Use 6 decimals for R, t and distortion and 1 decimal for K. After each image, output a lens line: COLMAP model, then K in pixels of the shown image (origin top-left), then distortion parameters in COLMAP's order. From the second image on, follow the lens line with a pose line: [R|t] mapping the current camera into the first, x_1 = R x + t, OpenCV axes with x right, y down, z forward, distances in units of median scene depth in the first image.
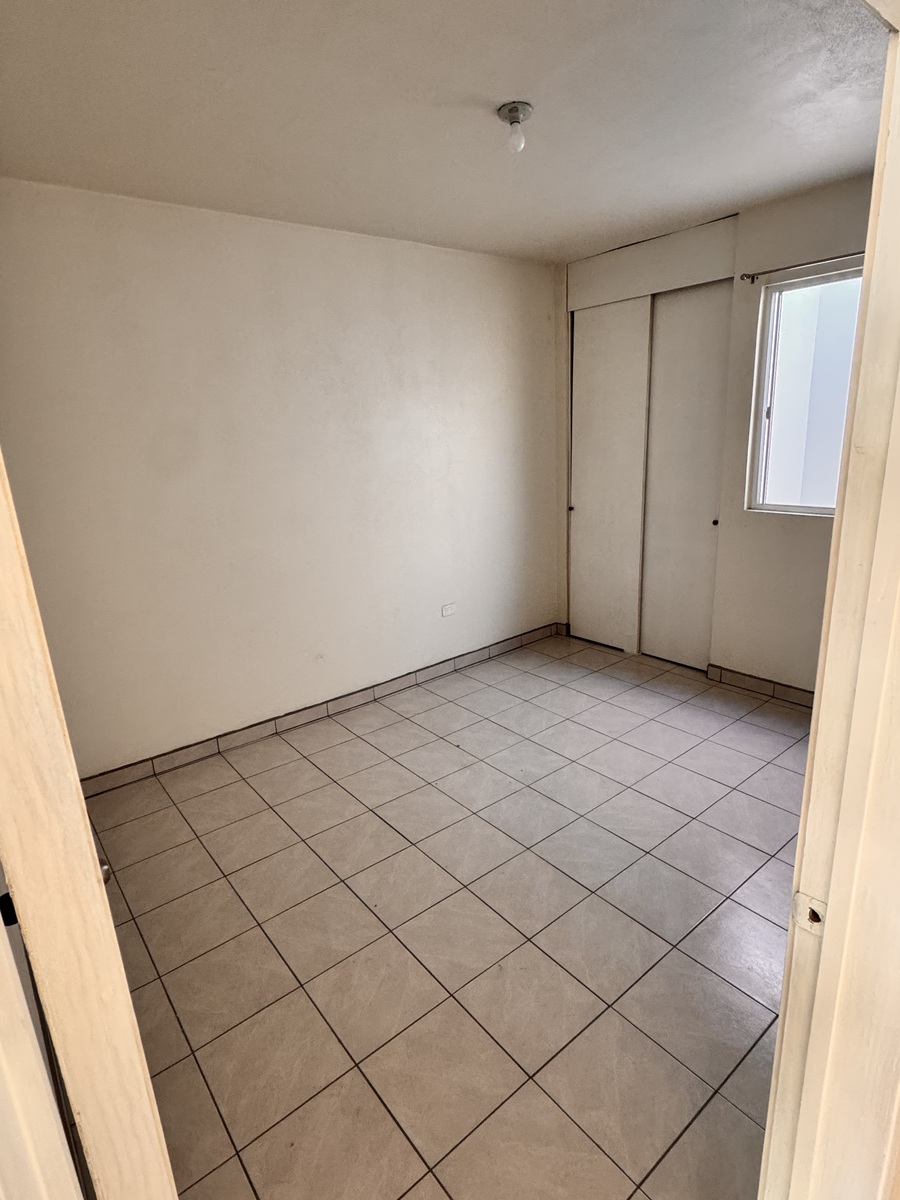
lens RADIAL K [[638.4, 0, 448.6], [0, 638.4, 602.1], [0, 0, 1]] dist [-0.006643, 0.004400]
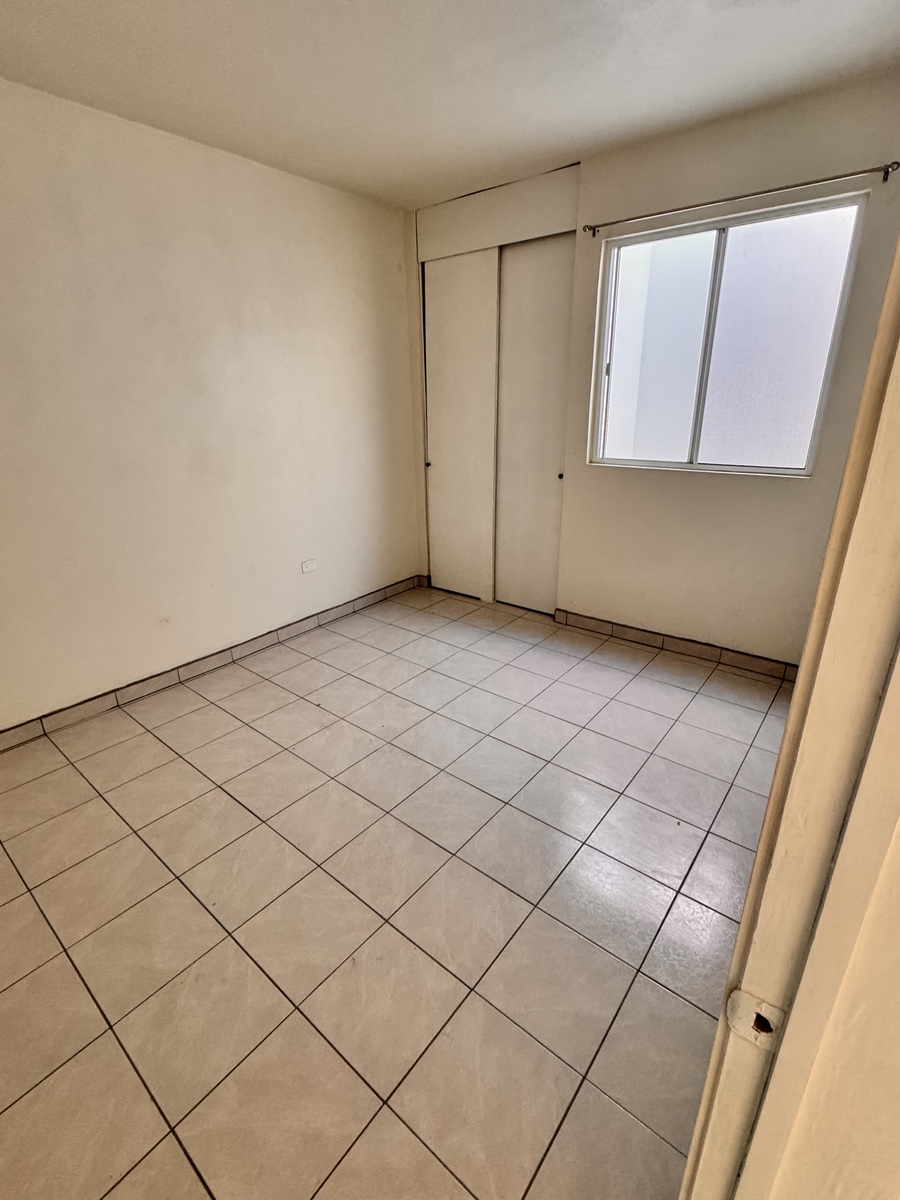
lens RADIAL K [[549.5, 0, 451.0], [0, 549.5, 597.9], [0, 0, 1]] dist [-0.005287, 0.000484]
pose [[0.977000, -0.042563, 0.208946, 0.045697], [0.027069, 0.996705, 0.076463, 0.002468], [-0.211512, -0.069048, 0.974933, 0.151876]]
